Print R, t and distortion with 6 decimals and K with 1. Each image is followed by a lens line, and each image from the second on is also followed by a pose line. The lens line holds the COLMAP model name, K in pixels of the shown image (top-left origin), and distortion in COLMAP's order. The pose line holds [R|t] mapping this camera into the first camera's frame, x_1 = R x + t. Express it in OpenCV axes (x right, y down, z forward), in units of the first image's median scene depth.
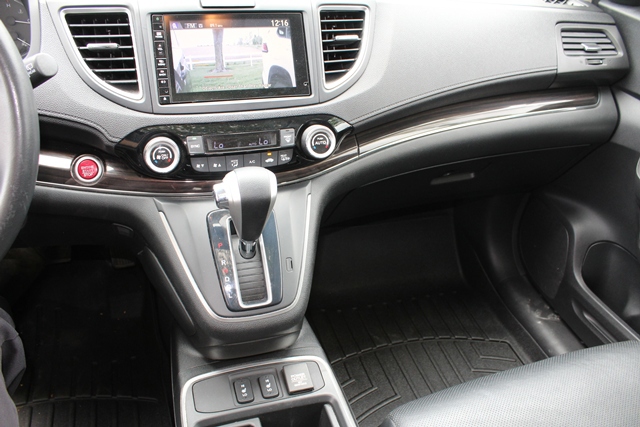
lens RADIAL K [[529.8, 0, 320.0], [0, 529.8, 213.5], [0, 0, 1]] dist [-0.182303, 0.159172]
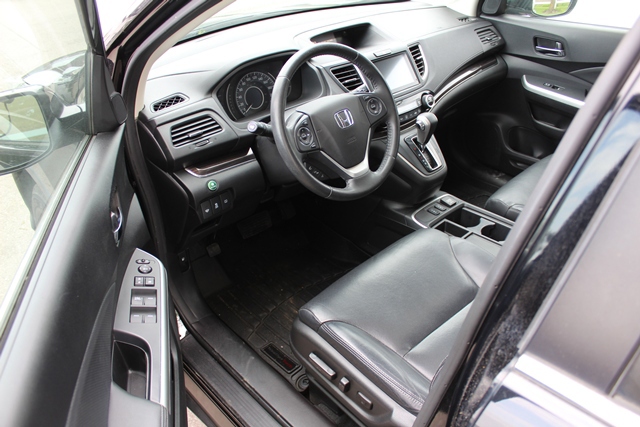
lens RADIAL K [[529.8, 0, 320.0], [0, 529.8, 213.5], [0, 0, 1]] dist [-0.182303, 0.159172]
pose [[0.902757, -0.313682, 0.294336, -1.365299], [0.322845, 0.946275, 0.018272, 0.152853], [-0.284254, 0.078529, 0.955527, -1.145420]]
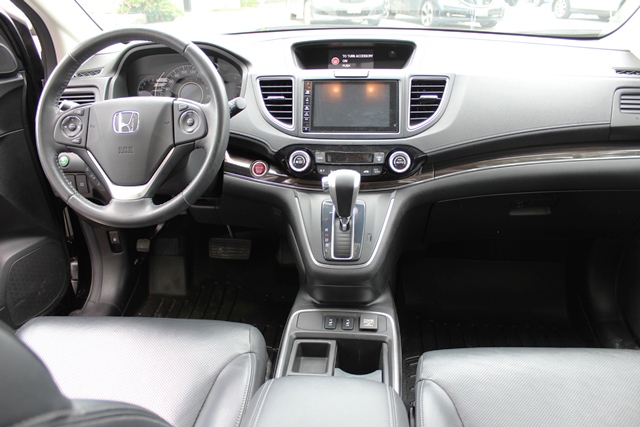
lens RADIAL K [[529.8, 0, 320.0], [0, 529.8, 213.5], [0, 0, 1]] dist [-0.182303, 0.159172]
pose [[0.910071, 0.078824, -0.406887, 0.432493], [-0.144982, 0.980267, -0.134377, 0.254596], [0.388266, 0.181284, 0.903541, -0.448175]]
